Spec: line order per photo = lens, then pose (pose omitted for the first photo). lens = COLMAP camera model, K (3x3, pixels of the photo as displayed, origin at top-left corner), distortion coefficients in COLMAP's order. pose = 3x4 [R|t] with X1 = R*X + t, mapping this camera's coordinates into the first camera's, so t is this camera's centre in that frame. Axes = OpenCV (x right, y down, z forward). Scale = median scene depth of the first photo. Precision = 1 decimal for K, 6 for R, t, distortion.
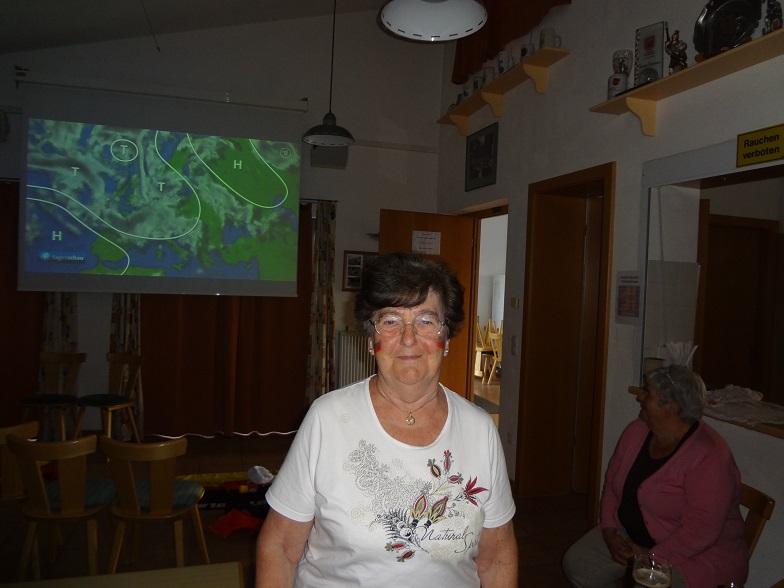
lens RADIAL K [[586.5, 0, 392.0], [0, 586.5, 294.0], [0, 0, 1]] dist [-0.042017, 0.002378]
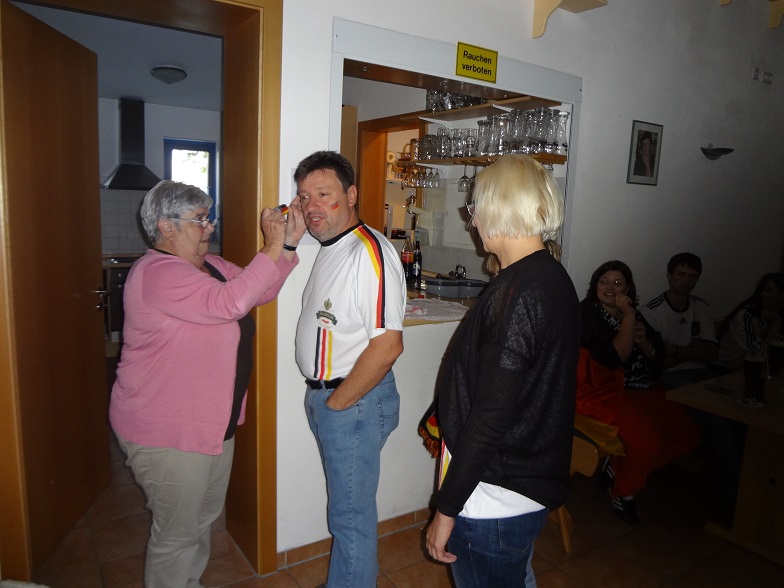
lens RADIAL K [[586.5, 0, 392.0], [0, 586.5, 294.0], [0, 0, 1]] dist [-0.042017, 0.002378]
pose [[-0.296170, -0.191905, 0.935658, -0.323220], [-0.020043, 0.980641, 0.194786, -0.031379], [-0.954925, 0.038936, -0.294282, 1.146577]]
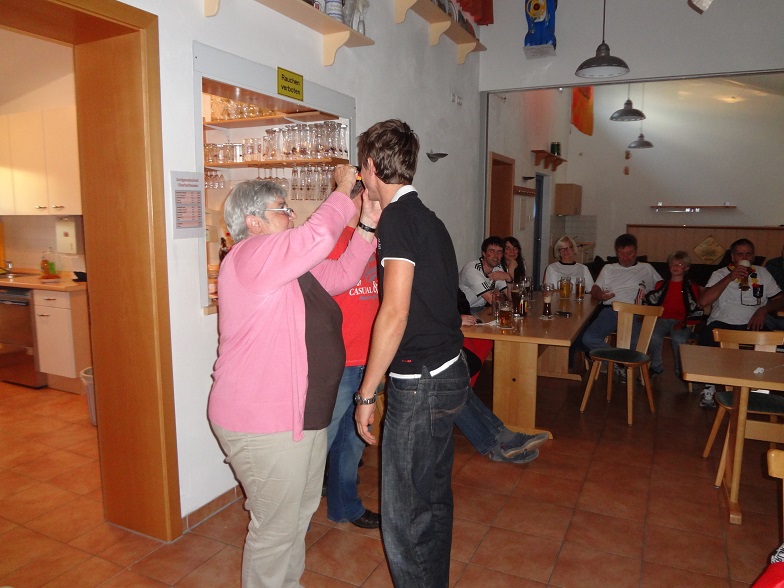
lens RADIAL K [[586.5, 0, 392.0], [0, 586.5, 294.0], [0, 0, 1]] dist [-0.042017, 0.002378]
pose [[-0.737169, -0.130716, 0.662945, -0.373403], [-0.006979, 0.982531, 0.185969, -0.025980], [-0.675673, 0.132464, -0.725203, 1.445037]]
